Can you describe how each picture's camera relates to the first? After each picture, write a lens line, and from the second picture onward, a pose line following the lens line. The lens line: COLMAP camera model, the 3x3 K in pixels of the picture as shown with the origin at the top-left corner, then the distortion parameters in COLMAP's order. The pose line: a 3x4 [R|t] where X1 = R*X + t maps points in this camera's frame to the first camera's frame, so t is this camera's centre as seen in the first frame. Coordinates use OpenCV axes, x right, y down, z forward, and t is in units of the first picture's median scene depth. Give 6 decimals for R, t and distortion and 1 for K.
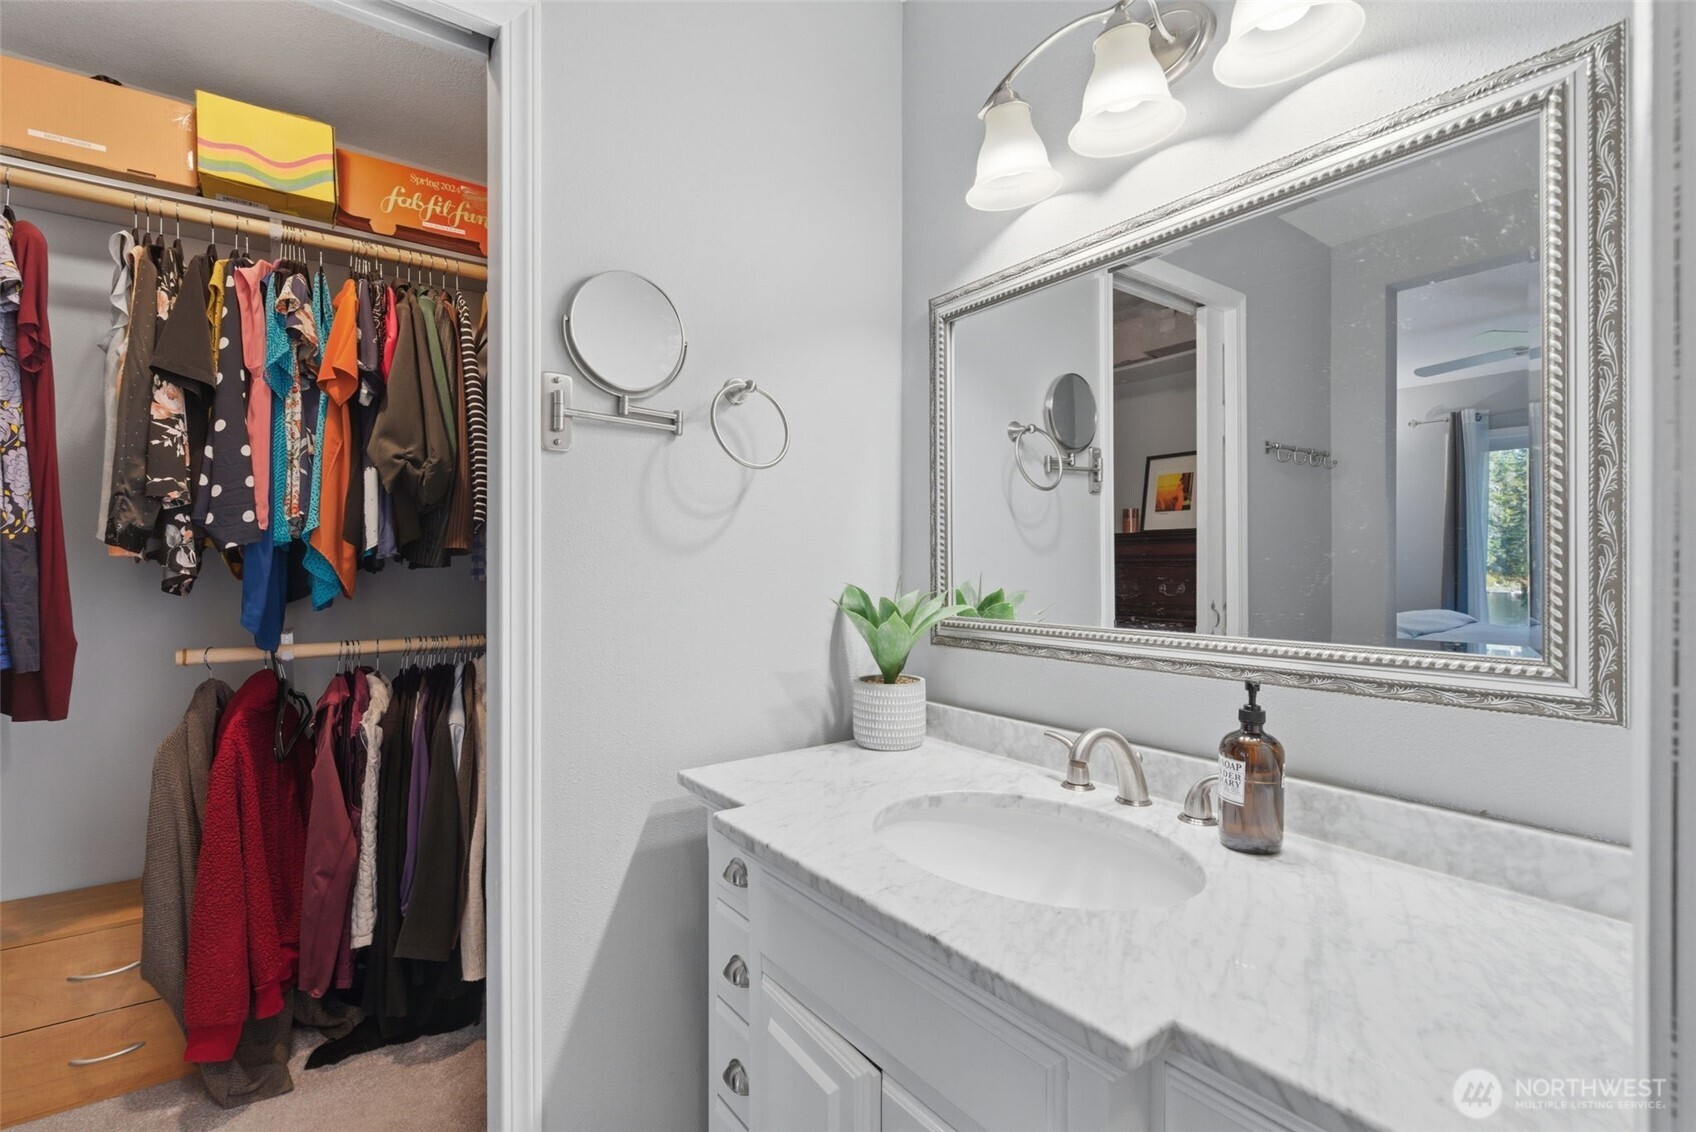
lens RADIAL K [[765.8, 0, 844.8], [0, 765.8, 570.6], [0, 0, 1]] dist [-0.000151, -0.000315]
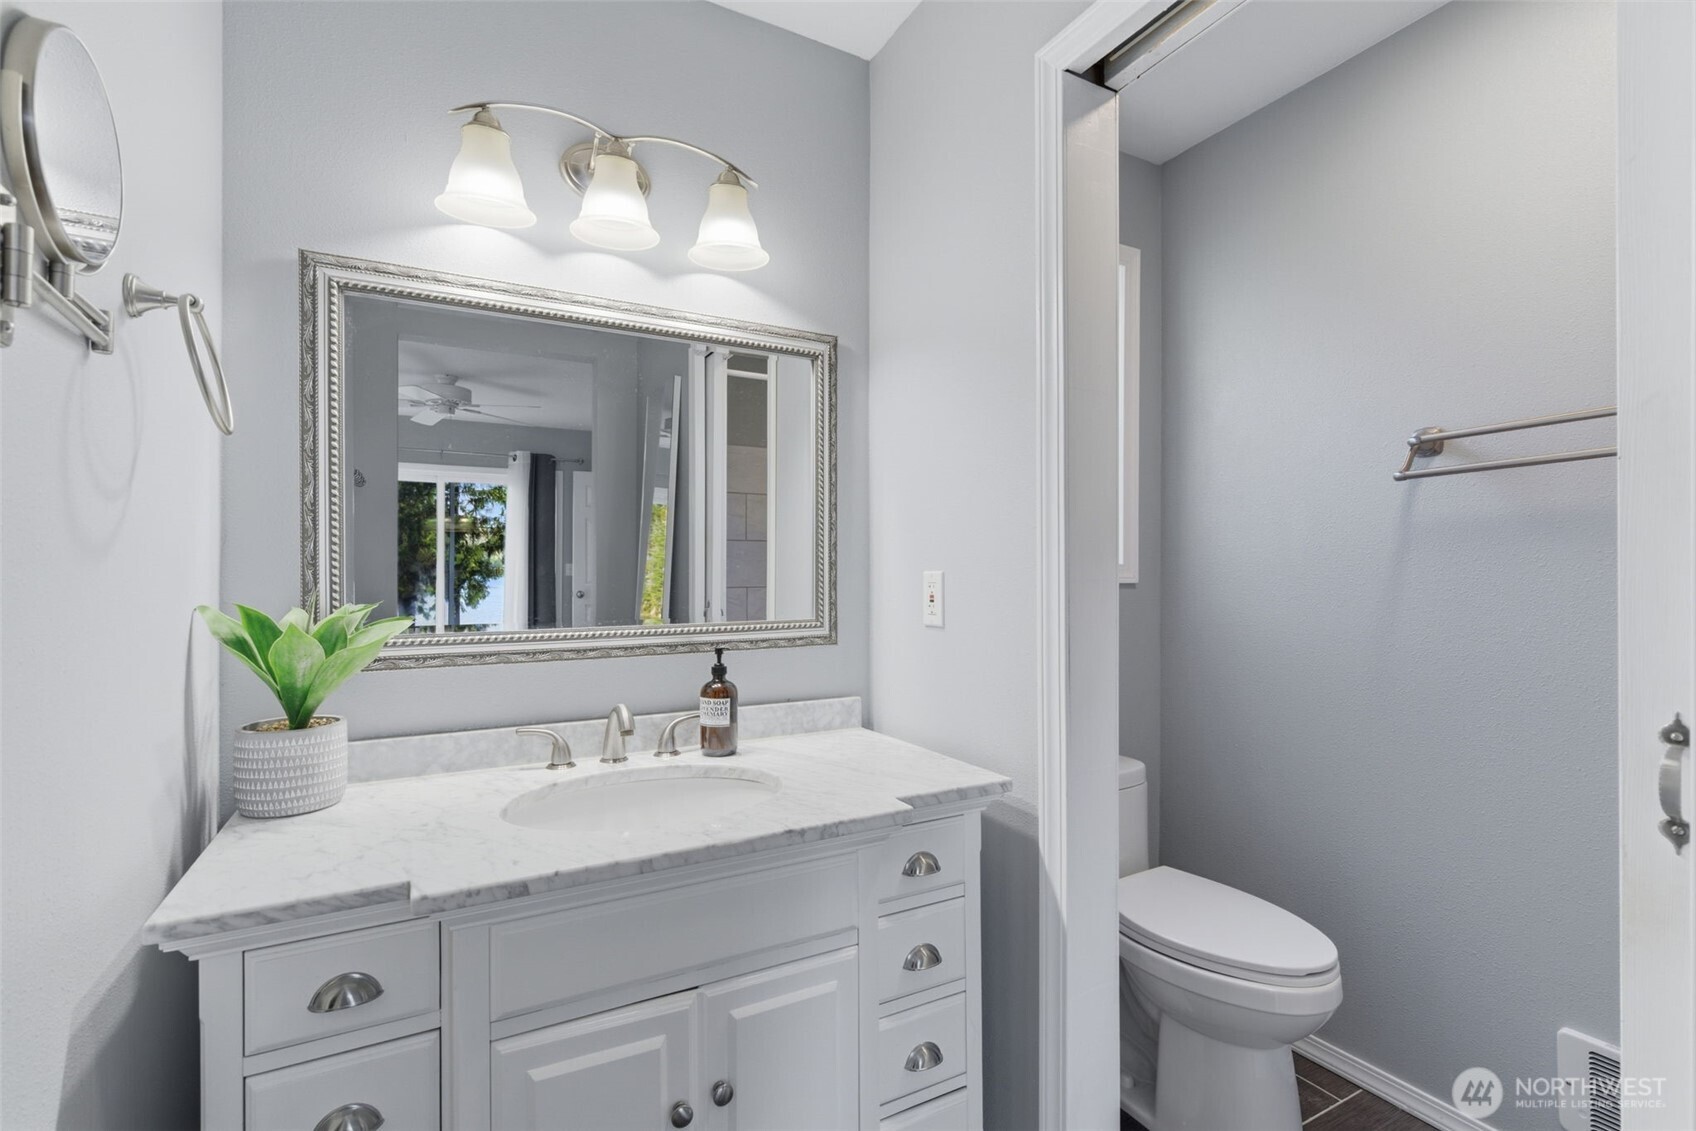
lens RADIAL K [[765.8, 0, 844.8], [0, 765.8, 570.1], [0, 0, 1]] dist [-0.000151, -0.000315]
pose [[0.143918, 0.003629, 0.989583, -0.971572], [0.010771, 0.999928, -0.005234, -0.005457], [-0.989531, 0.011412, 0.143869, 0.503704]]
